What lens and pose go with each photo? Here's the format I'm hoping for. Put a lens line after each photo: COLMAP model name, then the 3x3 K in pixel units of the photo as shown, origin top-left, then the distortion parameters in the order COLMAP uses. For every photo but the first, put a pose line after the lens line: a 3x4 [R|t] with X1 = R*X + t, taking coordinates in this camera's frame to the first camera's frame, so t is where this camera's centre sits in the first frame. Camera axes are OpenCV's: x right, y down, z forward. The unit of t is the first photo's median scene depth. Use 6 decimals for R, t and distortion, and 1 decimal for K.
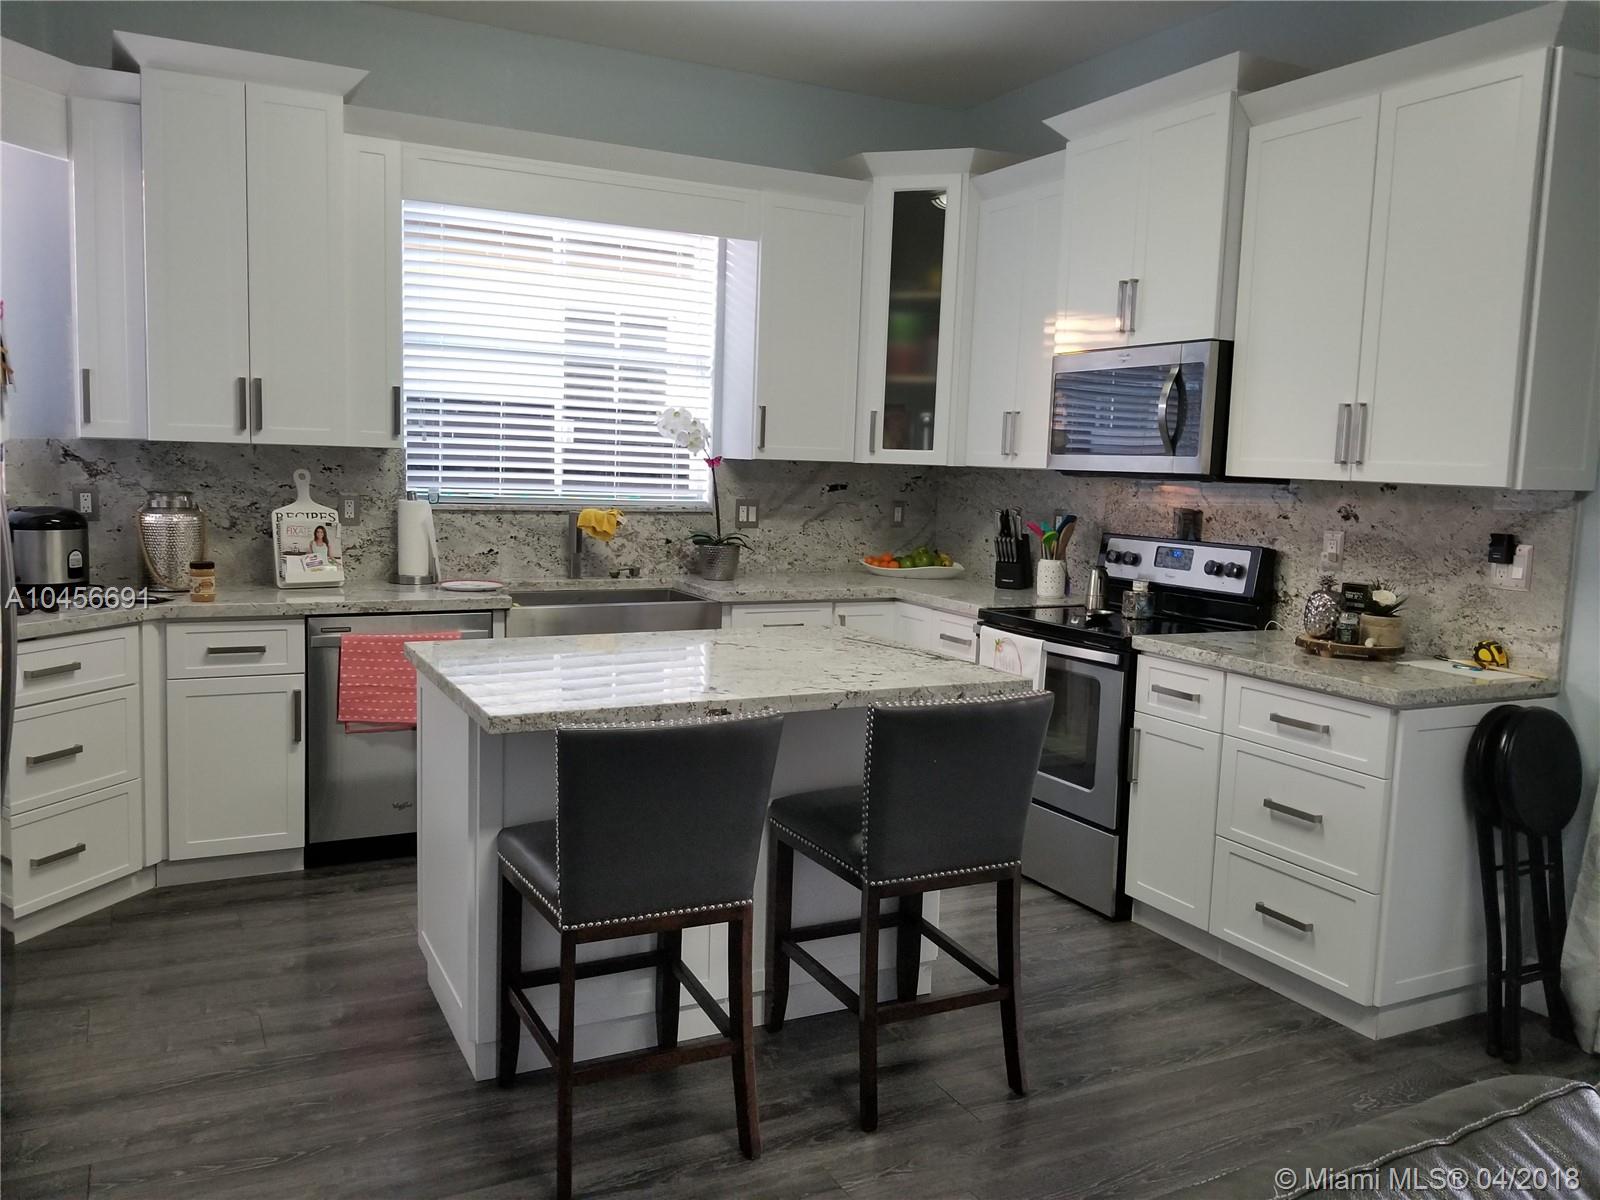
lens RADIAL K [[1250.7, 0, 797.3], [0, 1250.7, 584.1], [0, 0, 1]] dist [0.068381, -0.175169]
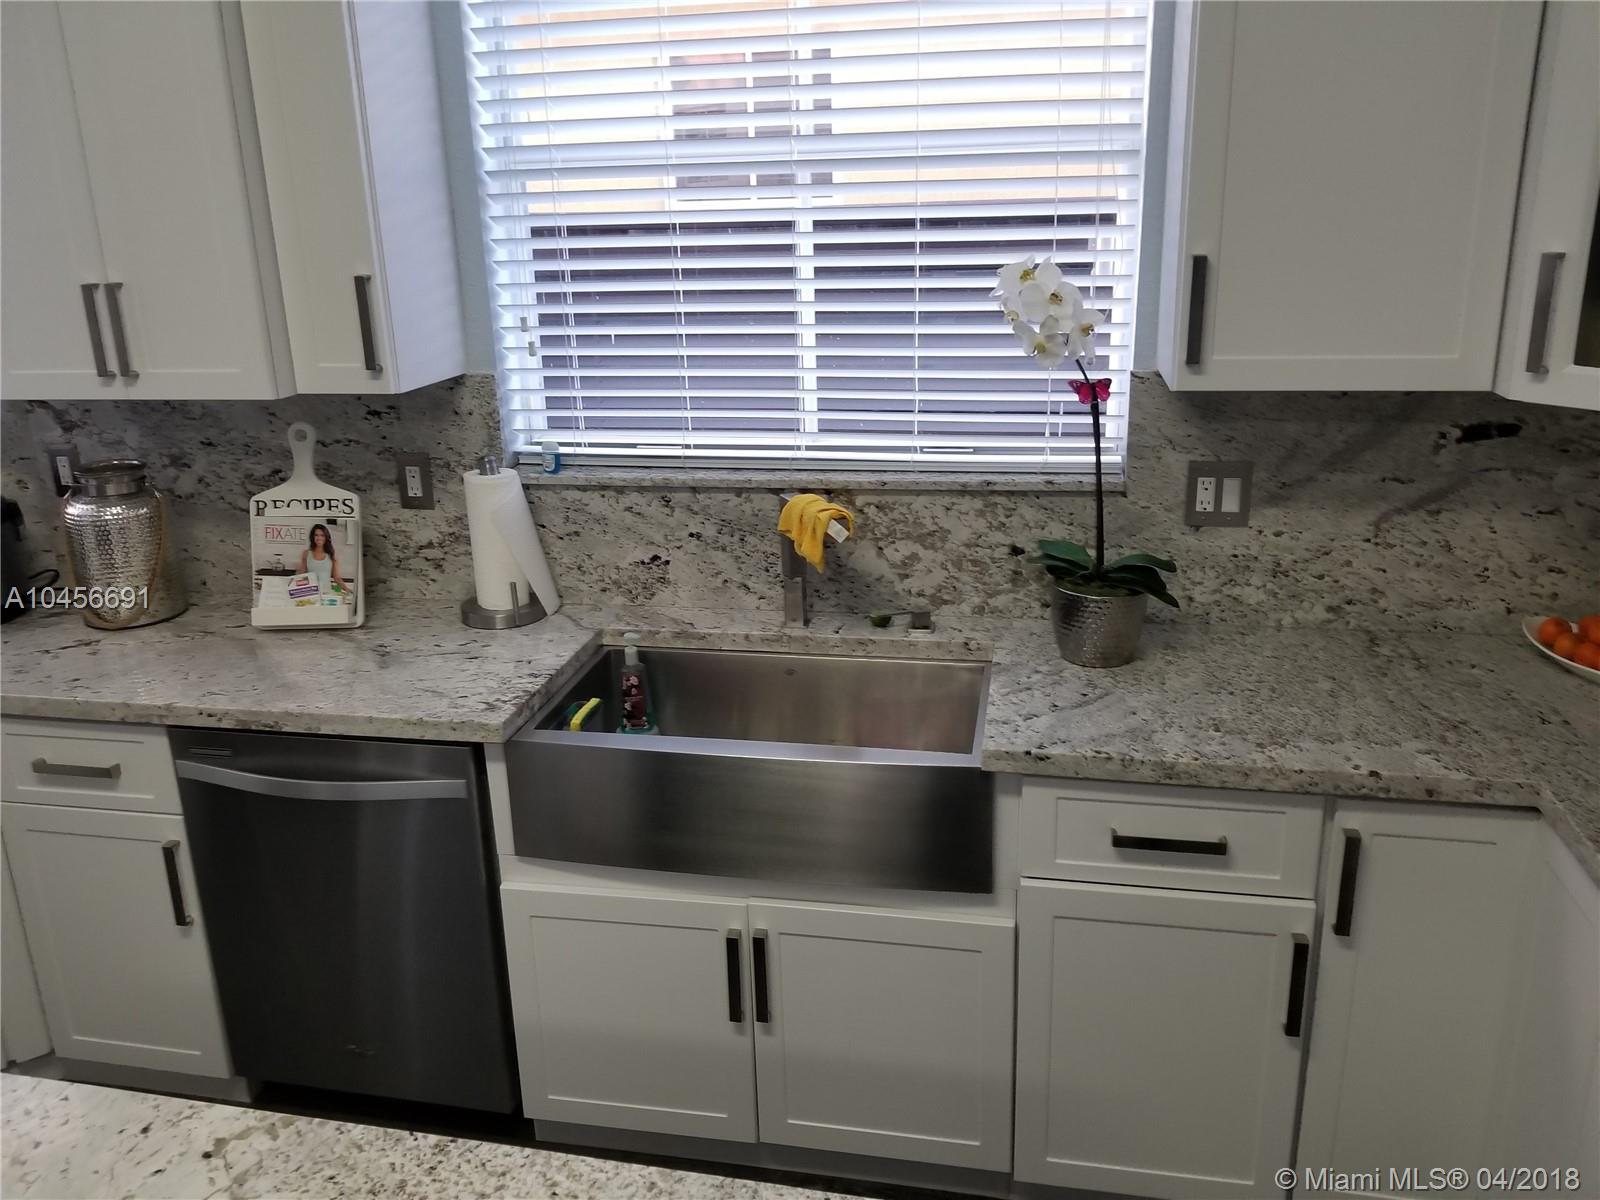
lens RADIAL K [[1228.6, 0, 791.5], [0, 1228.6, 575.2], [0, 0, 1]] dist [0.080885, -0.128830]
pose [[0.765982, 0.133211, -0.628909, 0.130834], [-0.007751, 0.980138, 0.198166, -0.122277], [0.642815, -0.146917, 0.751801, 0.628913]]
